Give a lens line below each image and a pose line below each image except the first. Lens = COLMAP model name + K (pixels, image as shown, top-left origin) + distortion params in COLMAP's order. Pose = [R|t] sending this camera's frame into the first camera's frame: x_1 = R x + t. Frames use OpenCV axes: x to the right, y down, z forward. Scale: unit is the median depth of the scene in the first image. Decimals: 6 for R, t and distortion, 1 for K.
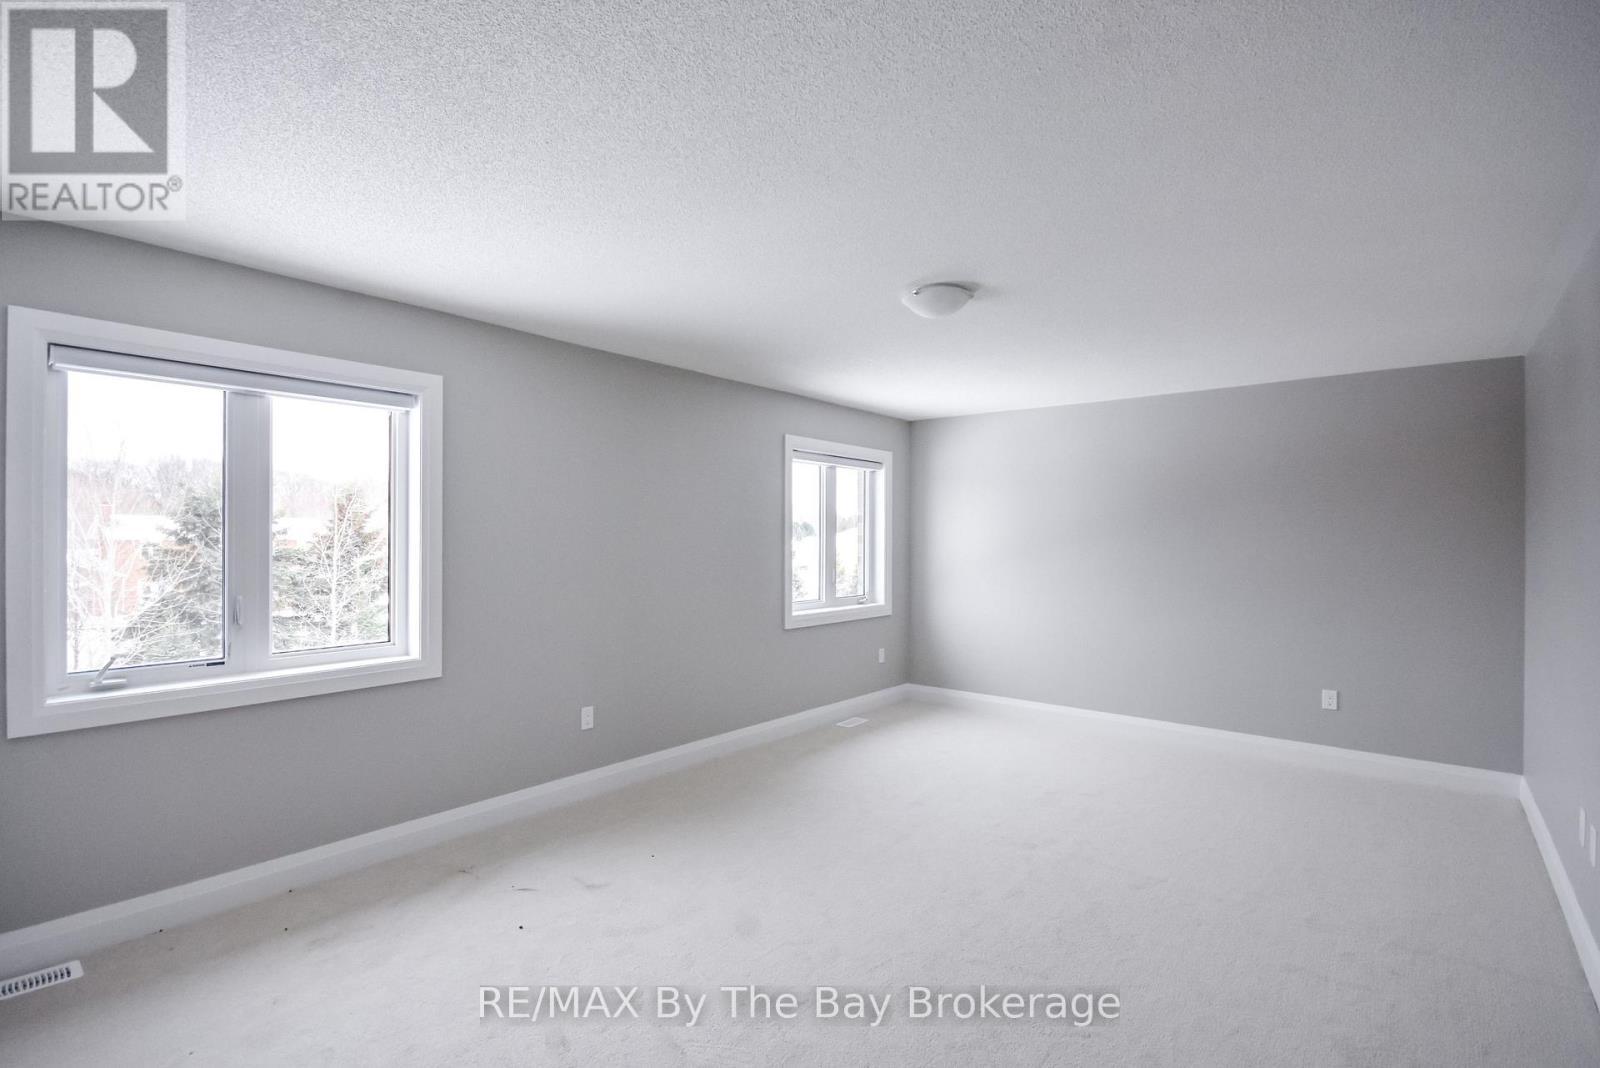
lens RADIAL K [[717.9, 0, 800.0], [0, 717.9, 534.0], [0, 0, 1]] dist [-0.037160, -0.000212]
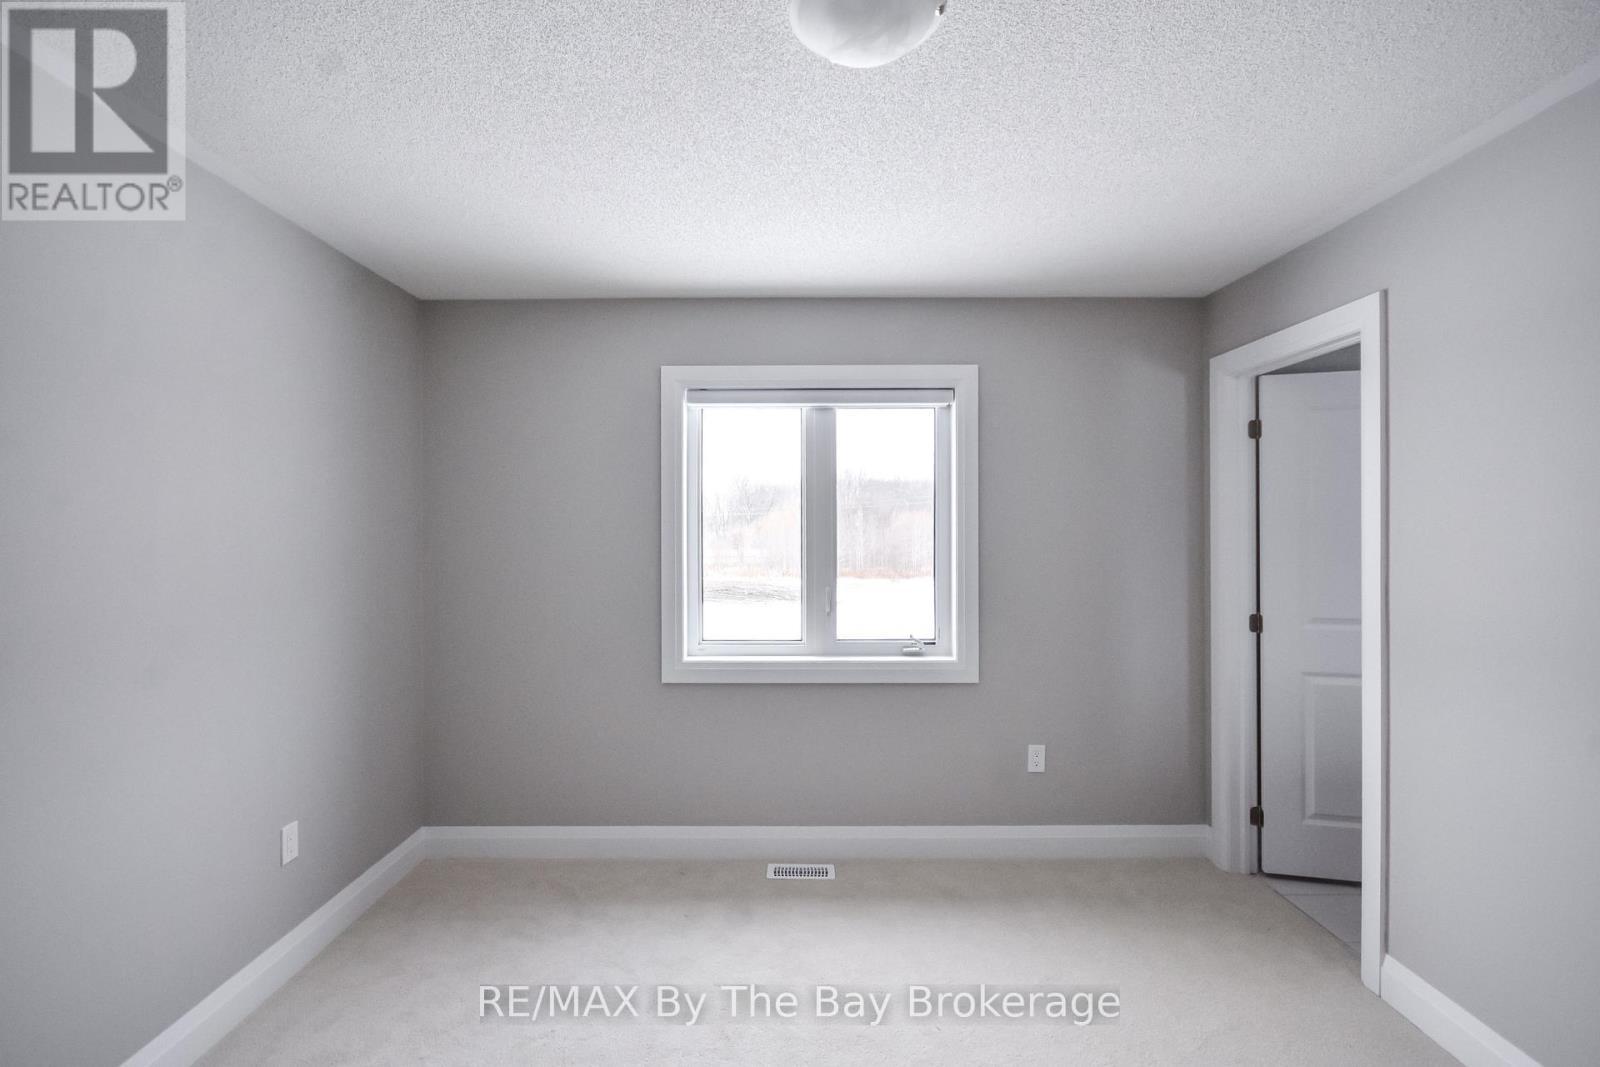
lens RADIAL K [[767.6, 0, 801.5], [0, 767.6, 528.7], [0, 0, 1]] dist [0.004662, -0.000487]
pose [[0.639806, -0.007720, -0.768498, 0.196859], [0.005396, 0.999970, -0.005553, 0.001892], [0.768517, -0.000594, 0.639829, 0.235418]]
